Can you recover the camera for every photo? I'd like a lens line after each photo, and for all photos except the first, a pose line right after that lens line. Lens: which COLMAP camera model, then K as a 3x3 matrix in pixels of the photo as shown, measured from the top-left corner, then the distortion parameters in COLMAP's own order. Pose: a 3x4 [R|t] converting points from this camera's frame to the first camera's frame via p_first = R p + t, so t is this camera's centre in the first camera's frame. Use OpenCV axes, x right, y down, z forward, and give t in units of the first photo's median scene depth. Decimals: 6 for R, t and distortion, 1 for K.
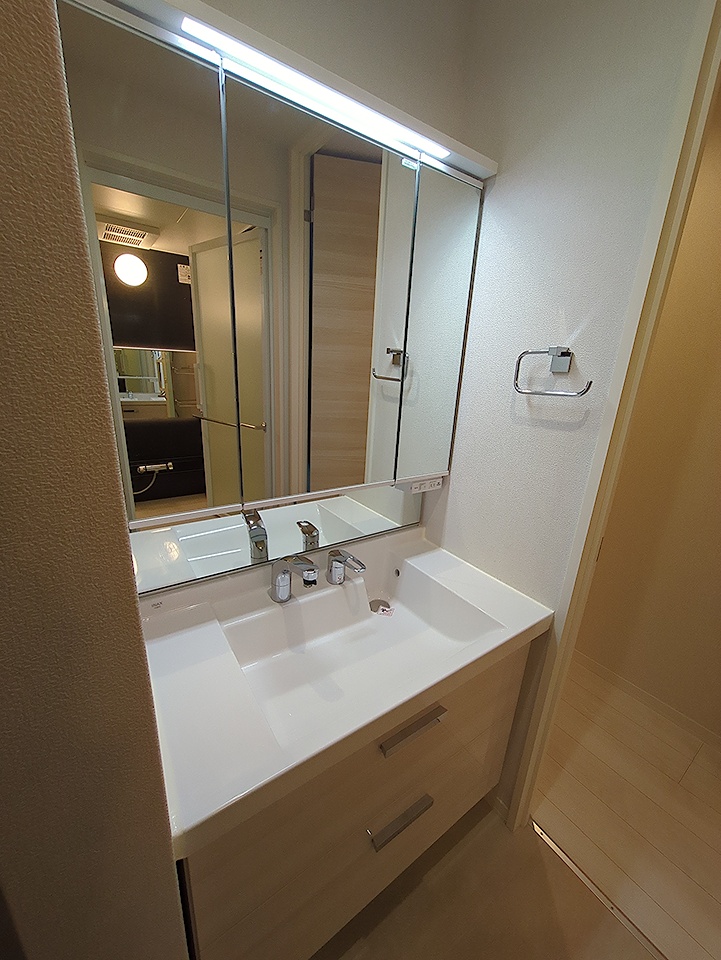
lens RADIAL K [[379.5, 0, 359.7], [0, 379.5, 481.4], [0, 0, 1]] dist [-0.000998, 0.000507]
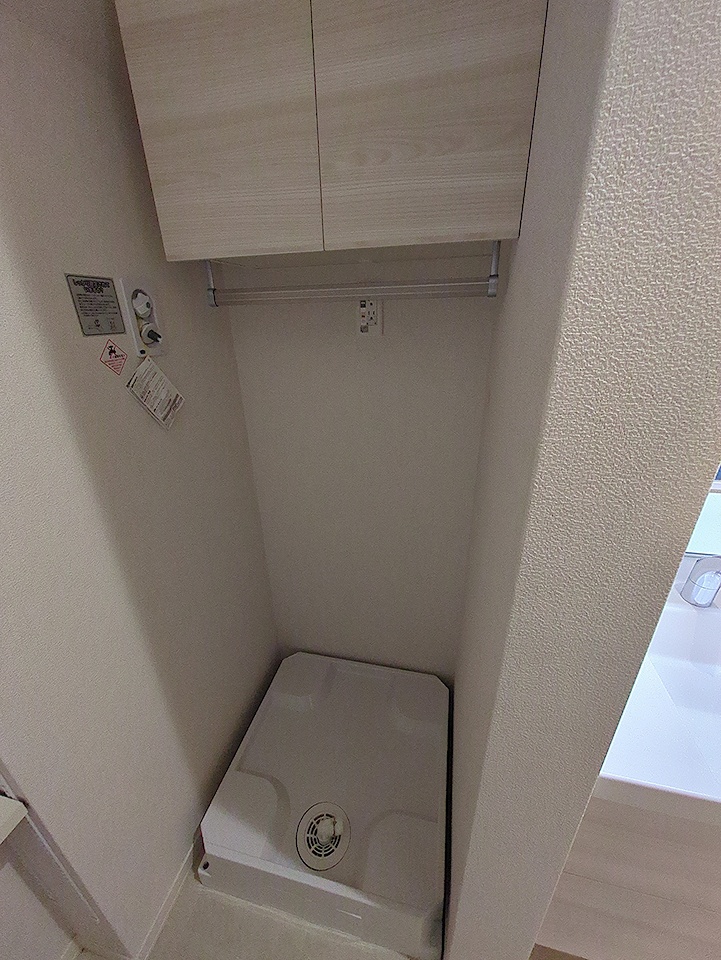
lens RADIAL K [[379.5, 0, 360.8], [0, 379.5, 481.1], [0, 0, 1]] dist [-0.000998, 0.000507]
pose [[0.670870, 0.239420, -0.701863, -0.190331], [-0.162981, 0.970911, 0.175413, 0.029965], [0.723443, -0.003289, 0.690376, -0.103648]]
